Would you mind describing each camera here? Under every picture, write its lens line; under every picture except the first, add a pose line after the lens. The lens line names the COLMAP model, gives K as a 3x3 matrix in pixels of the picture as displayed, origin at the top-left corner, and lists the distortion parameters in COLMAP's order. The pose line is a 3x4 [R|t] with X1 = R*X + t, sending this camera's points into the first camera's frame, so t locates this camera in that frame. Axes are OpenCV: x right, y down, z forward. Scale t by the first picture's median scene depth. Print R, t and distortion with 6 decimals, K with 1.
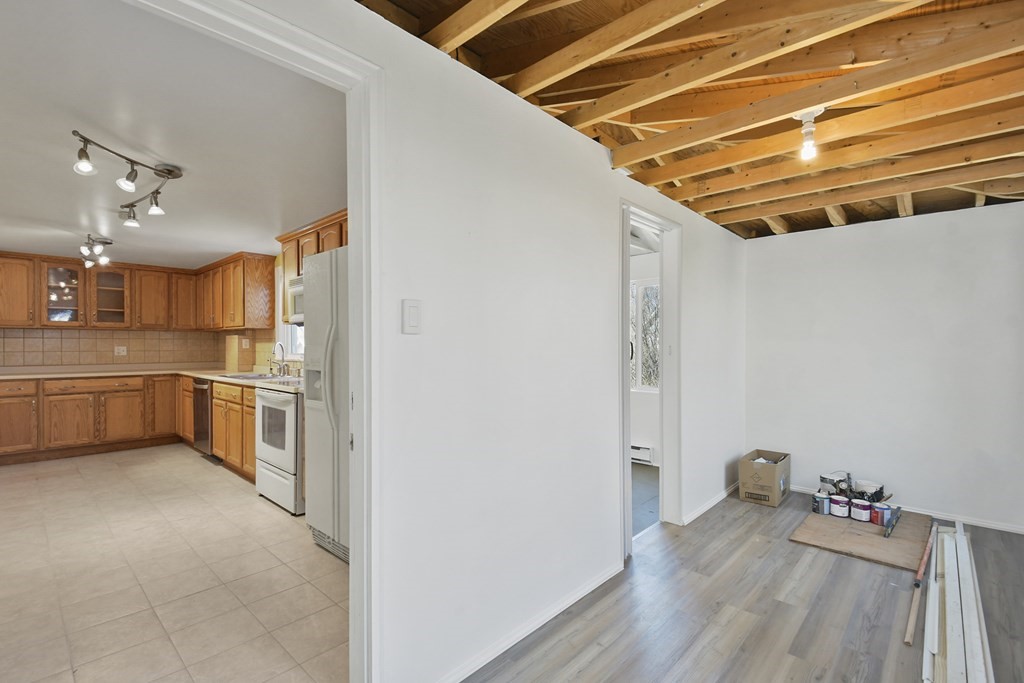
lens RADIAL K [[449.5, 0, 479.2], [0, 449.5, 344.3], [0, 0, 1]] dist [-0.002900, -0.002634]
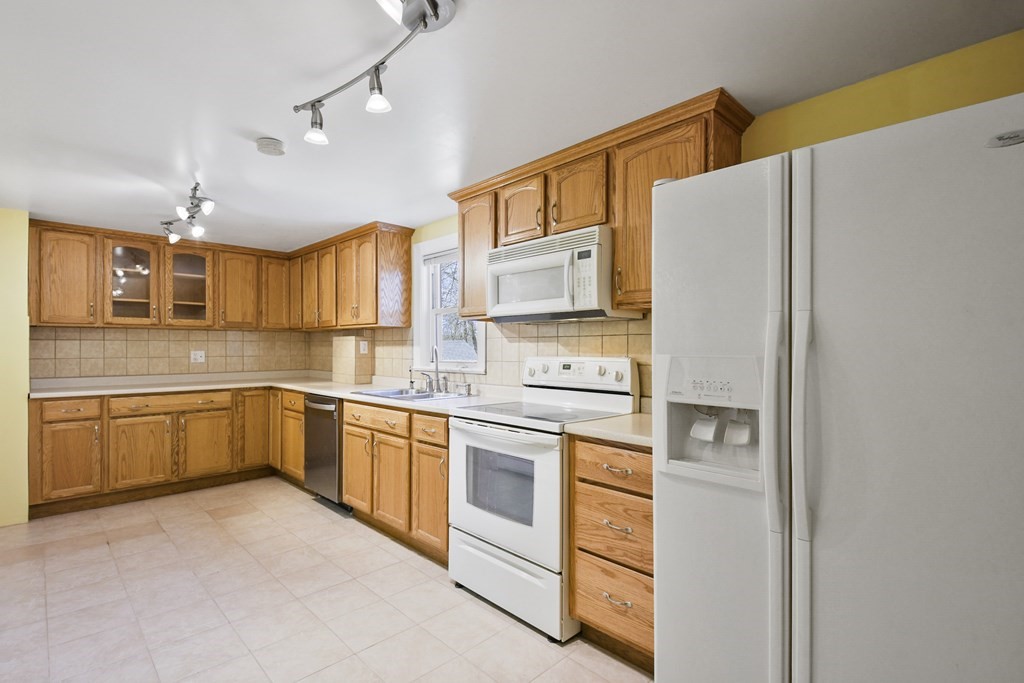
lens RADIAL K [[497.9, 0, 514.7], [0, 497.9, 343.4], [0, 0, 1]] dist [0.024024, -0.009213]
pose [[0.998569, -0.000817, -0.053472, -0.254590], [0.000491, 0.999981, -0.006095, -0.003323], [0.053476, 0.006060, 0.998551, 0.199493]]
